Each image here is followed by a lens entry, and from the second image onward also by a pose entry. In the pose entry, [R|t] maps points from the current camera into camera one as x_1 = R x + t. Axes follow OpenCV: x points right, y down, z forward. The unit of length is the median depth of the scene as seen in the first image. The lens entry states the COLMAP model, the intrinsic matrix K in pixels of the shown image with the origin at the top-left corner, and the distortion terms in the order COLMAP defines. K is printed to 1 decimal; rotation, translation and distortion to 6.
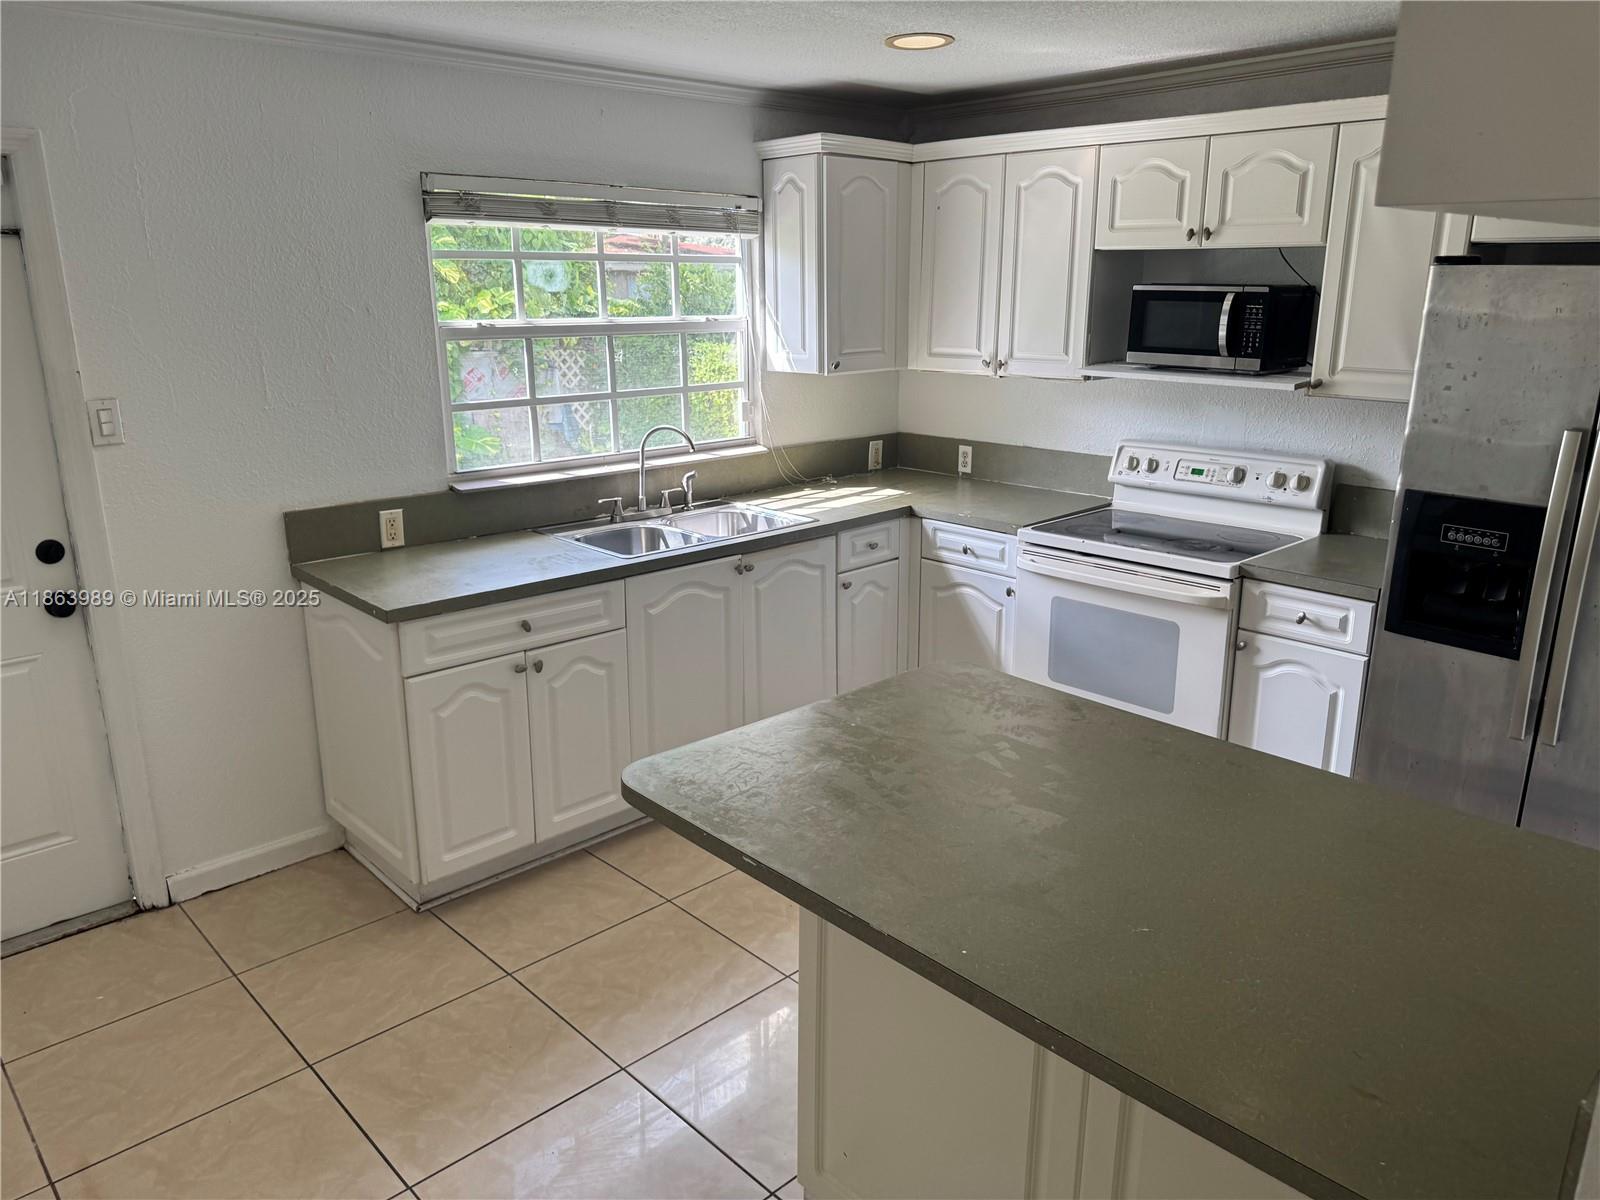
lens RADIAL K [[1136.0, 0, 800.0], [0, 1136.0, 600.0], [0, 0, 1]] dist [0.101982, -0.132311]
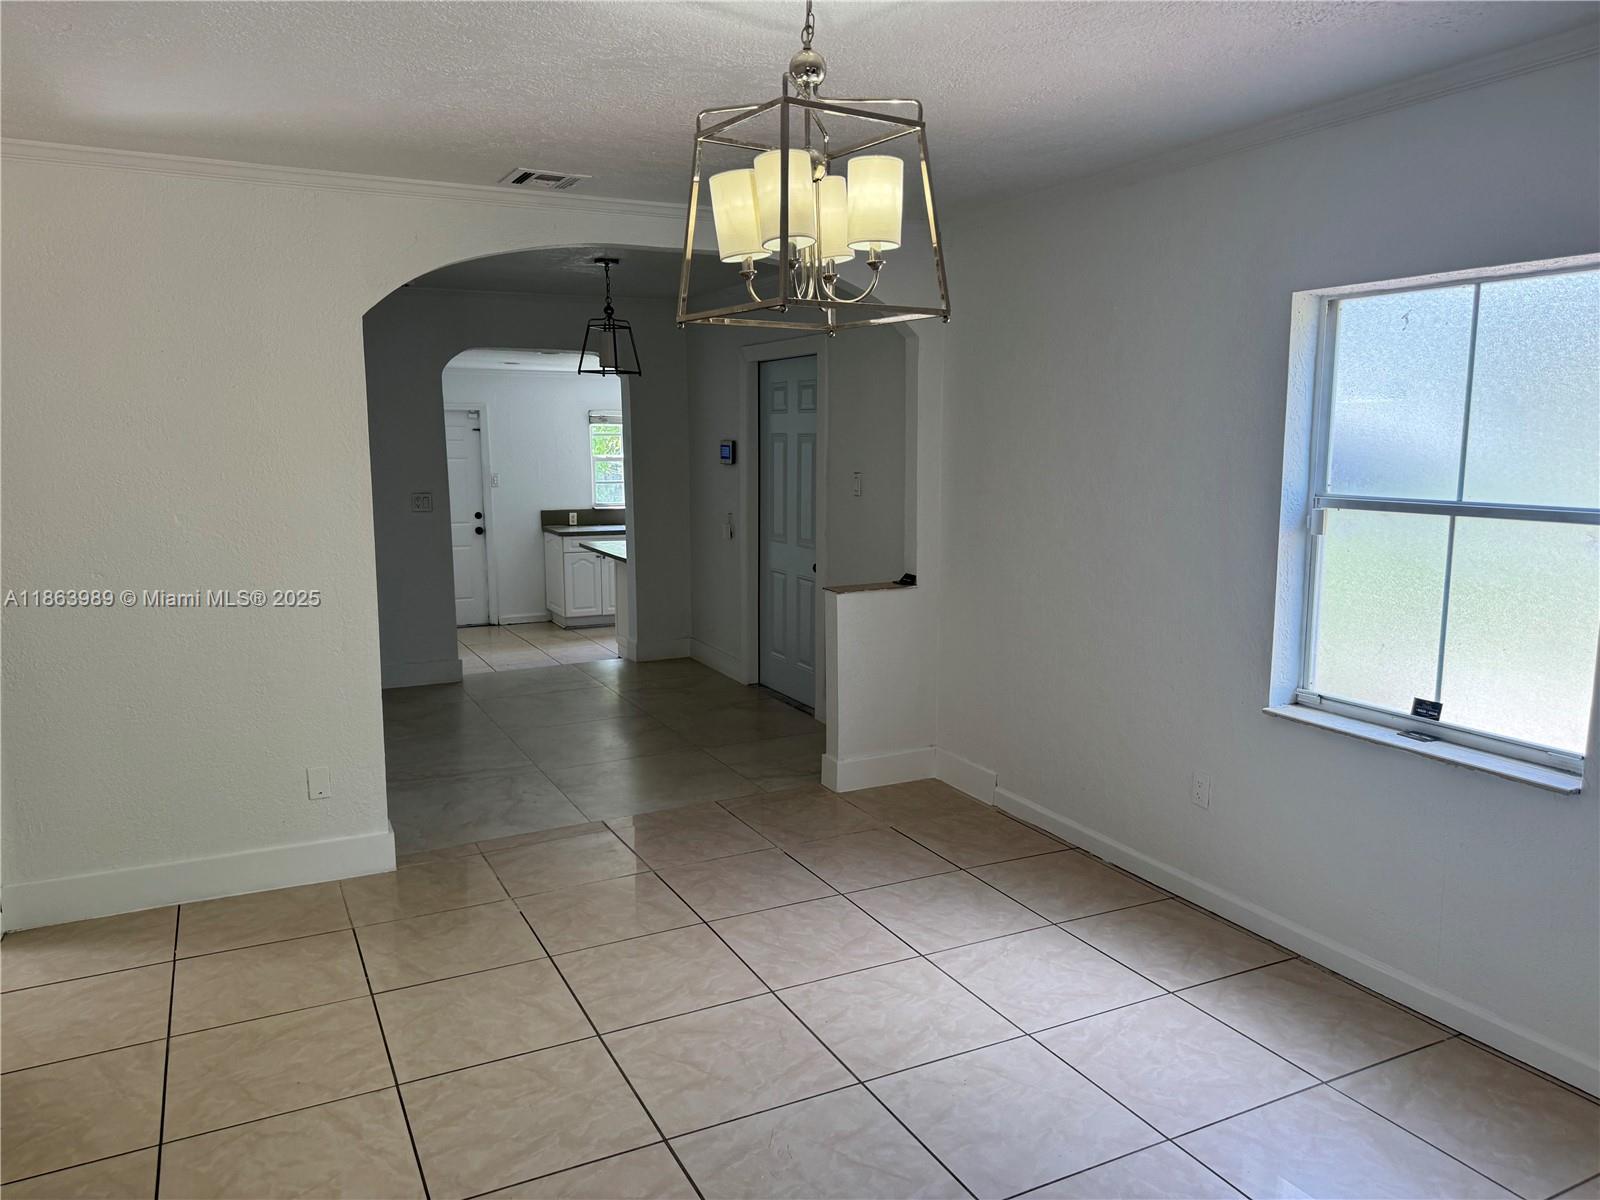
lens RADIAL K [[1125.0, 0, 800.0], [0, 1125.0, 600.0], [0, 0, 1]] dist [0.180130, -0.362435]
pose [[0.958689, 0.038808, -0.281798, 1.101252], [-0.073445, 0.990830, -0.113411, 0.455204], [0.274812, 0.129422, 0.952748, -1.723920]]
